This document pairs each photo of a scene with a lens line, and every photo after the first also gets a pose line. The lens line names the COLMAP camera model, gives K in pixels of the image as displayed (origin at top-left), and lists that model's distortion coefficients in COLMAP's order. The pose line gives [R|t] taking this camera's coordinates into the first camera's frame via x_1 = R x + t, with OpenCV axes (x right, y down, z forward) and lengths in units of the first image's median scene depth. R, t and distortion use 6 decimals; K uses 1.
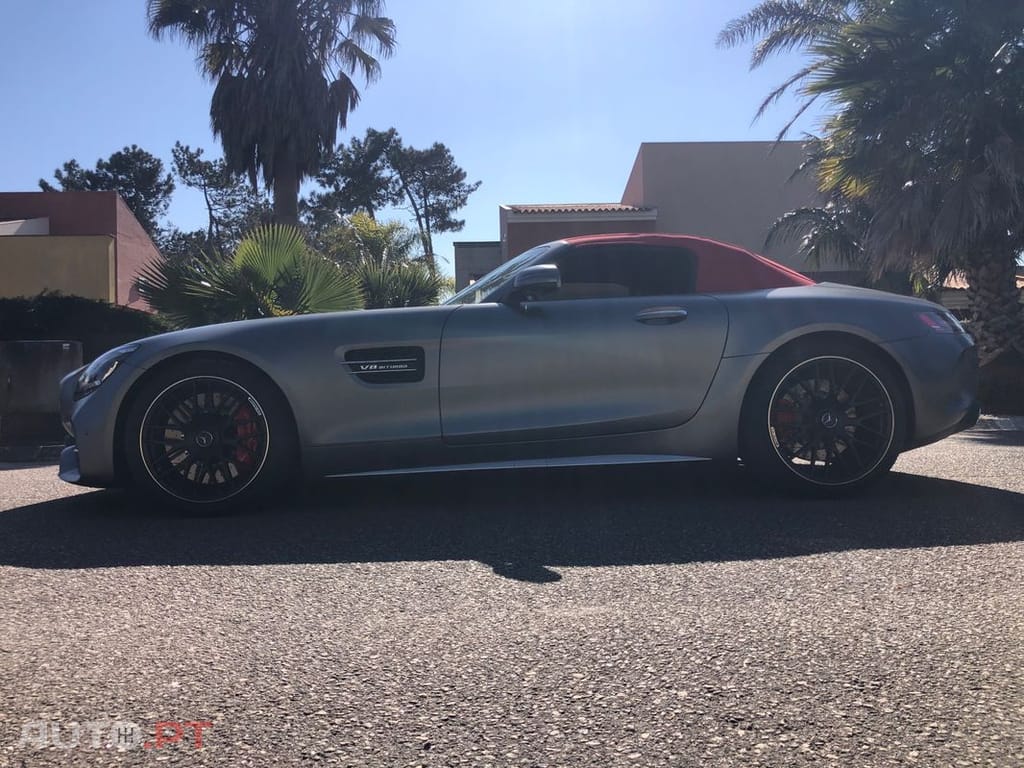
lens RADIAL K [[847.5, 0, 496.3], [0, 847.5, 386.4], [0, 0, 1]] dist [0.005857, 0.000994]
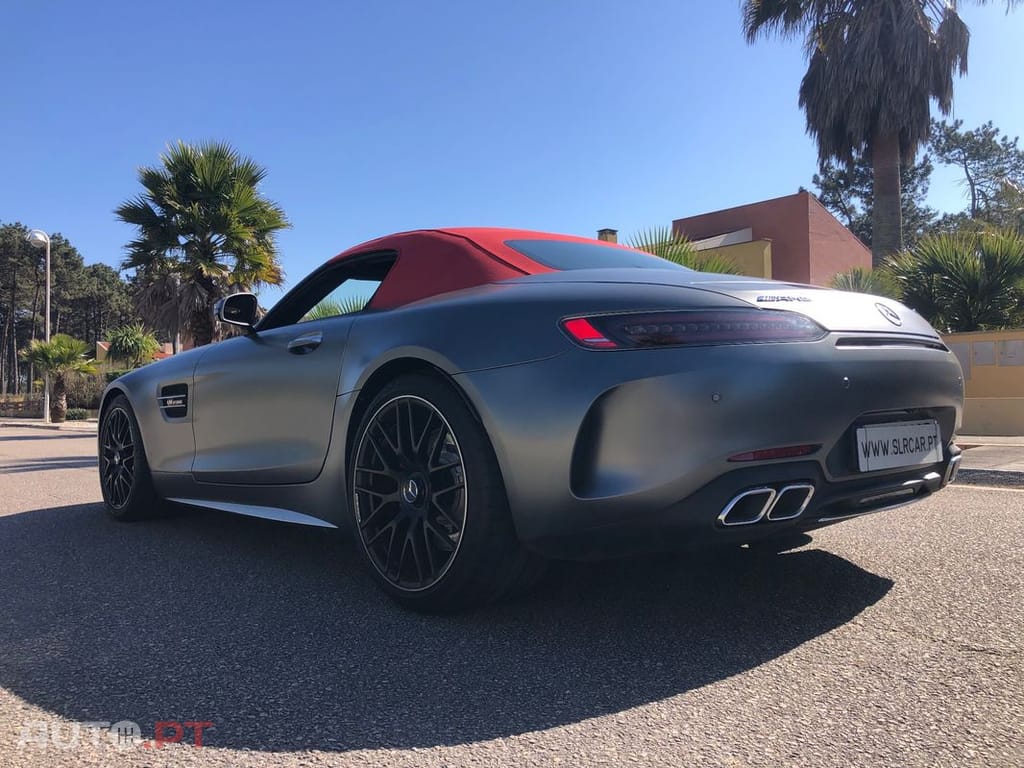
lens RADIAL K [[847.5, 0, 496.3], [0, 847.5, 386.4], [0, 0, 1]] dist [0.005857, 0.000994]
pose [[0.591967, 0.003822, -0.805953, 0.234061], [0.003908, 0.999963, 0.007613, -0.011888], [0.805952, -0.007656, 0.591931, 0.162564]]
